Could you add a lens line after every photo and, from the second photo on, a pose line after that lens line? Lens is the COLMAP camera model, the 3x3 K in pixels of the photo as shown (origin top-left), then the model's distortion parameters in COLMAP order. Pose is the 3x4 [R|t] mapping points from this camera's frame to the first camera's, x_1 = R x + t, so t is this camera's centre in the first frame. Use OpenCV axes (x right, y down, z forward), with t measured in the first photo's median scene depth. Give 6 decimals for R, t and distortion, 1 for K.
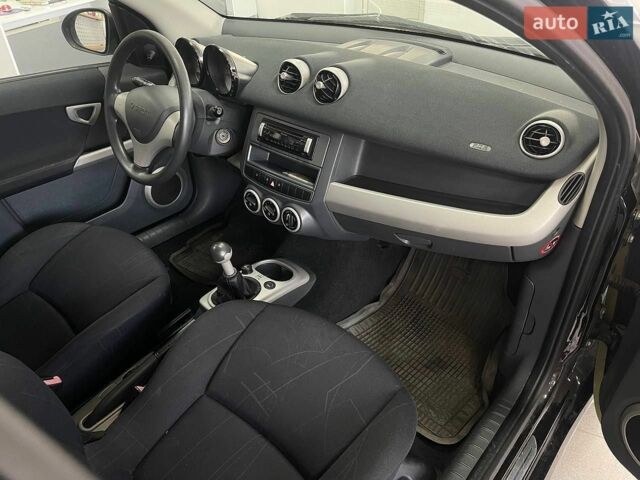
lens RADIAL K [[478.6, 0, 319.2], [0, 478.6, 241.4], [0, 0, 1]] dist [0.031535, -0.022638]
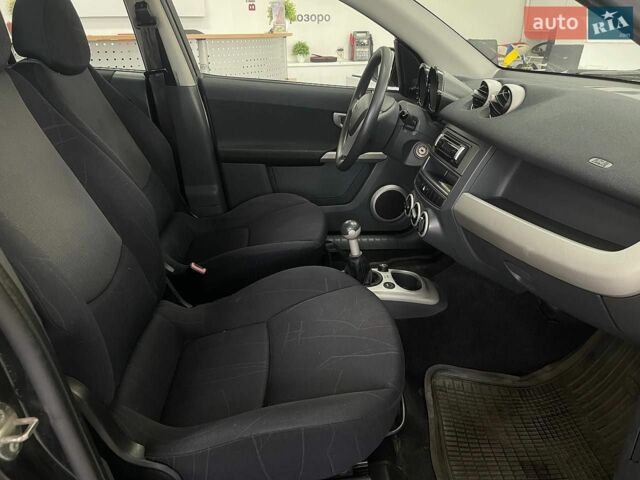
lens RADIAL K [[478.6, 0, 319.8], [0, 478.6, 238.5], [0, 0, 1]] dist [0.031535, -0.022638]
pose [[0.718929, 0.301849, -0.626121, 0.413471], [-0.419817, 0.906491, -0.045032, 0.115558], [0.553981, 0.295231, 0.778424, 0.114378]]
